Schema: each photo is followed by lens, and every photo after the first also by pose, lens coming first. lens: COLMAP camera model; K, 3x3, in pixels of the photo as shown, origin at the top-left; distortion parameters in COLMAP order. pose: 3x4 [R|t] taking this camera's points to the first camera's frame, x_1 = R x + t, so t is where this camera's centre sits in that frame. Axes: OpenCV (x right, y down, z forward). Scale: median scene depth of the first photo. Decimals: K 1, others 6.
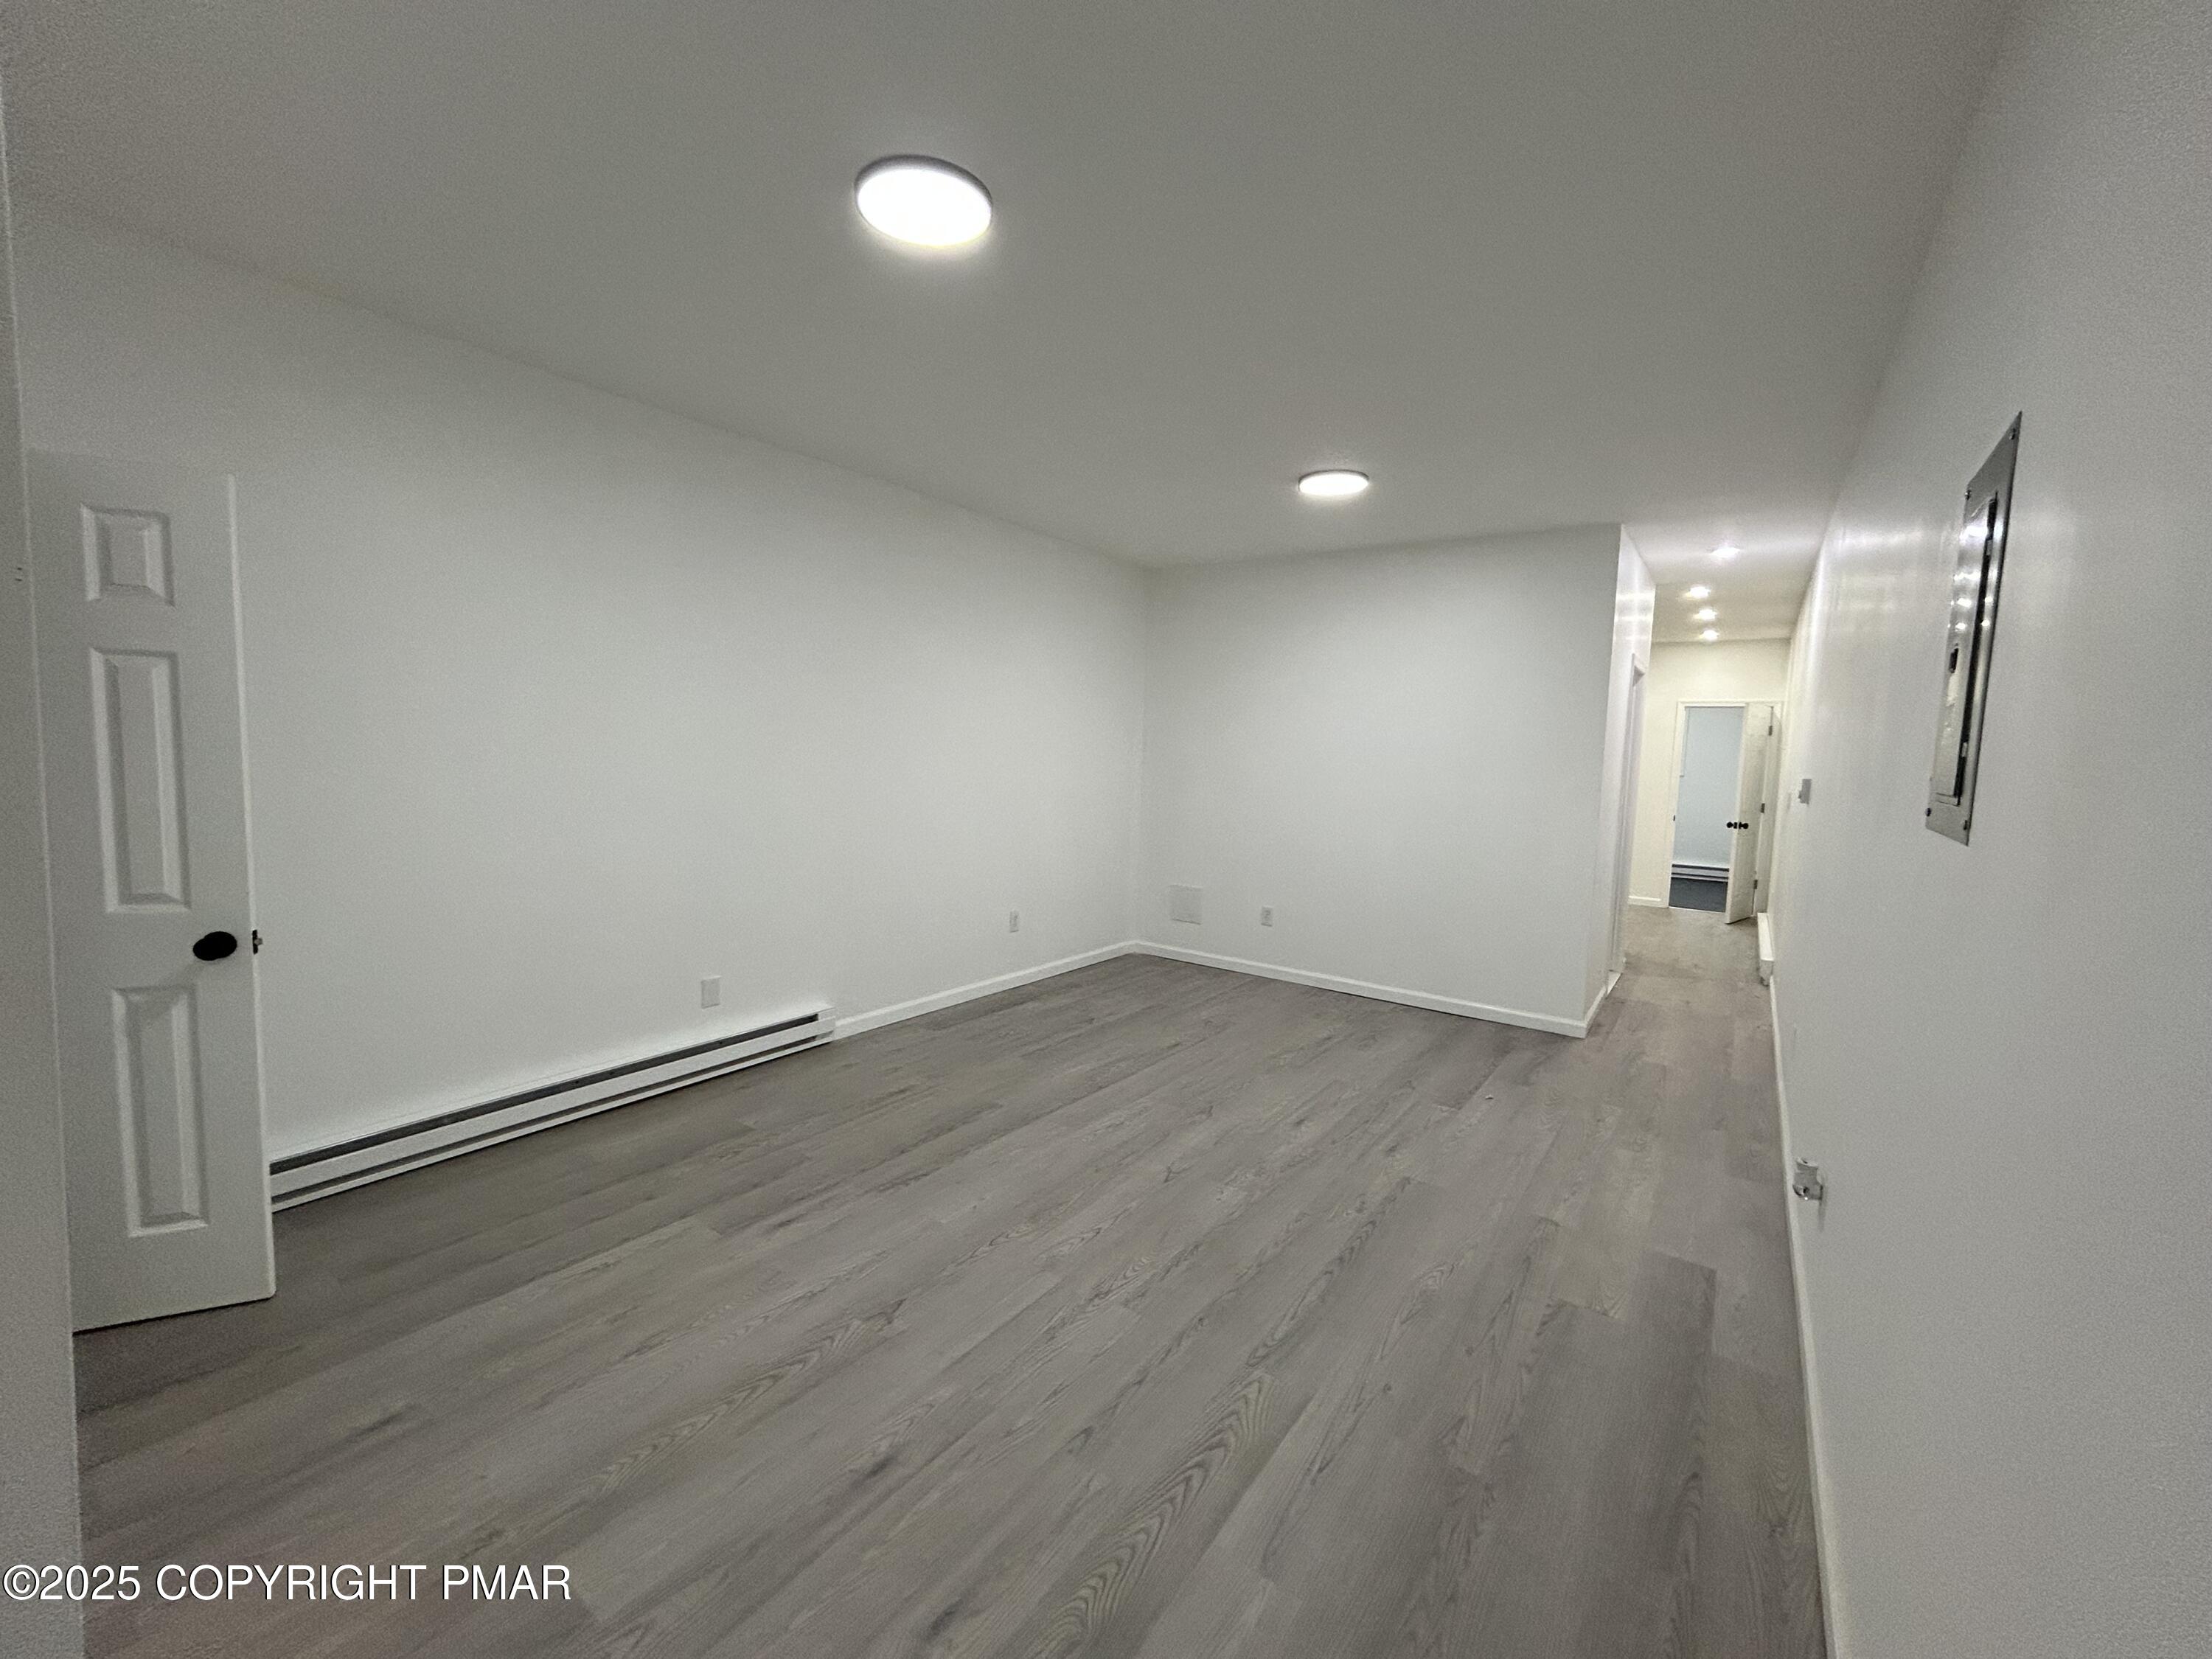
lens RADIAL K [[896.9, 0, 1096.5], [0, 896.9, 819.9], [0, 0, 1]] dist [-0.006651, -0.000220]
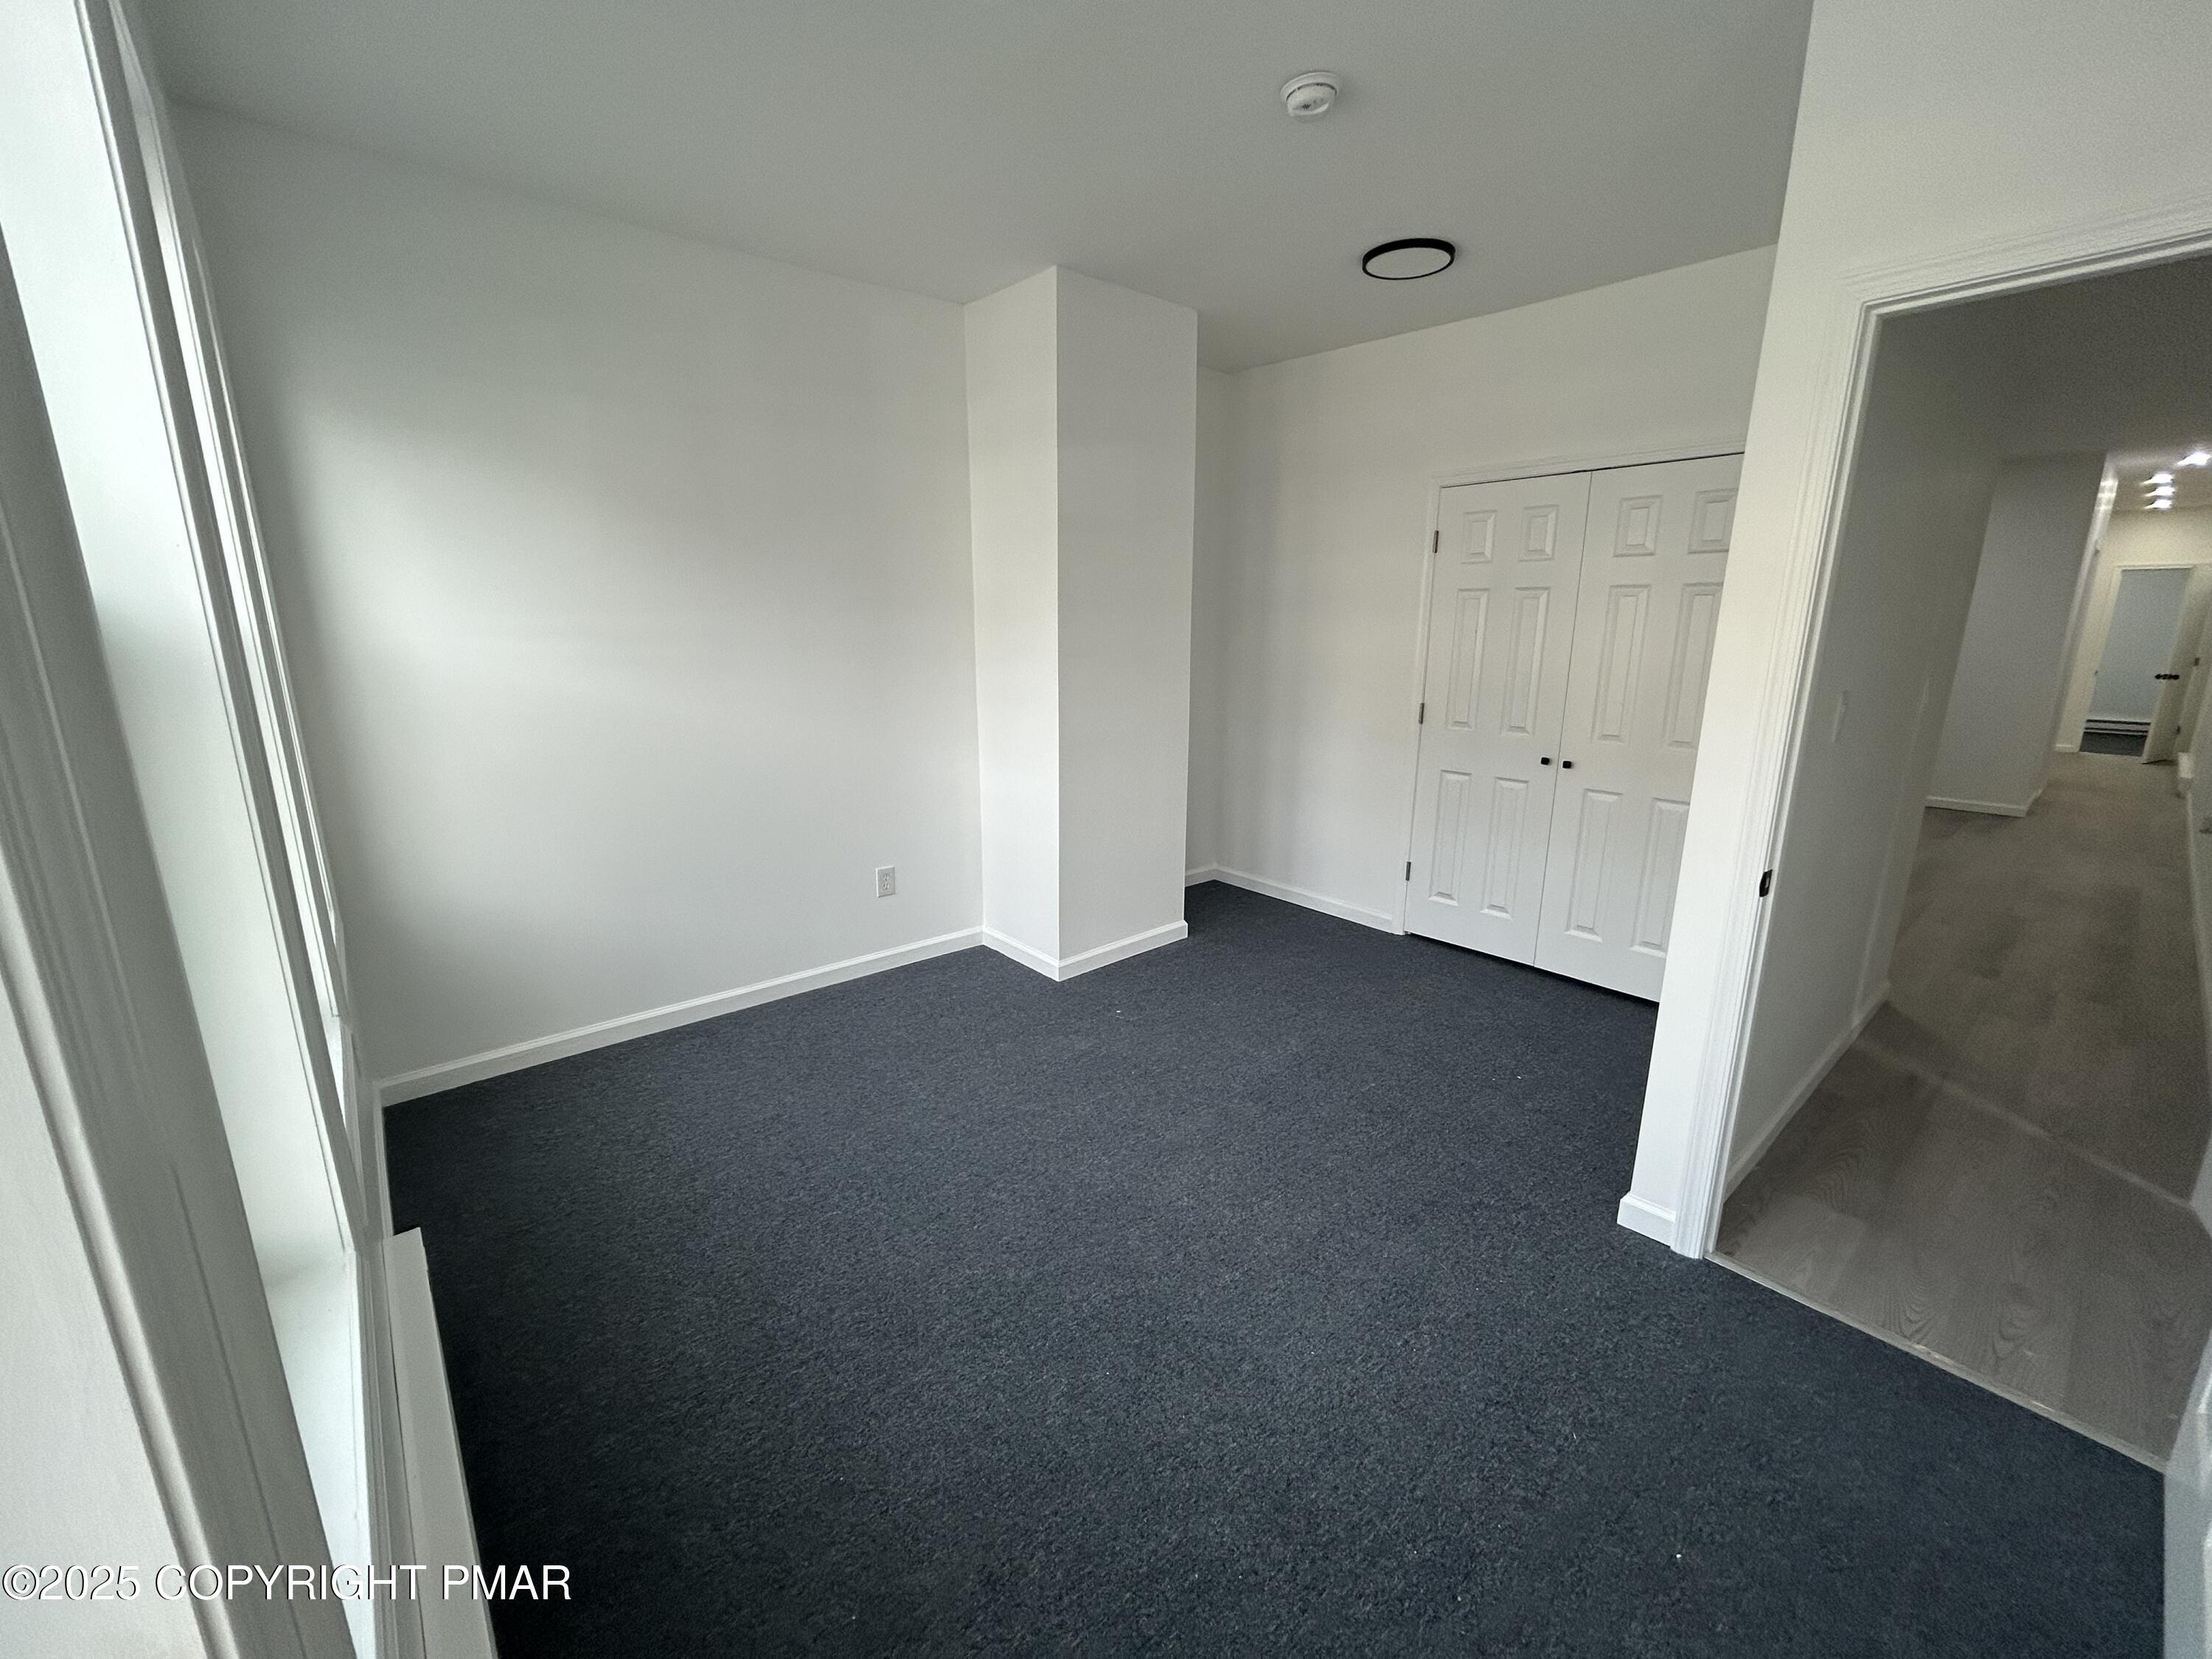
lens RADIAL K [[896.9, 0, 1127.3], [0, 896.9, 838.3], [0, 0, 1]] dist [-0.006651, -0.000220]
pose [[0.974370, 0.017796, -0.224247, -0.639976], [0.013678, 0.990334, 0.138027, 0.074592], [0.224536, -0.137557, 0.964708, -0.842139]]
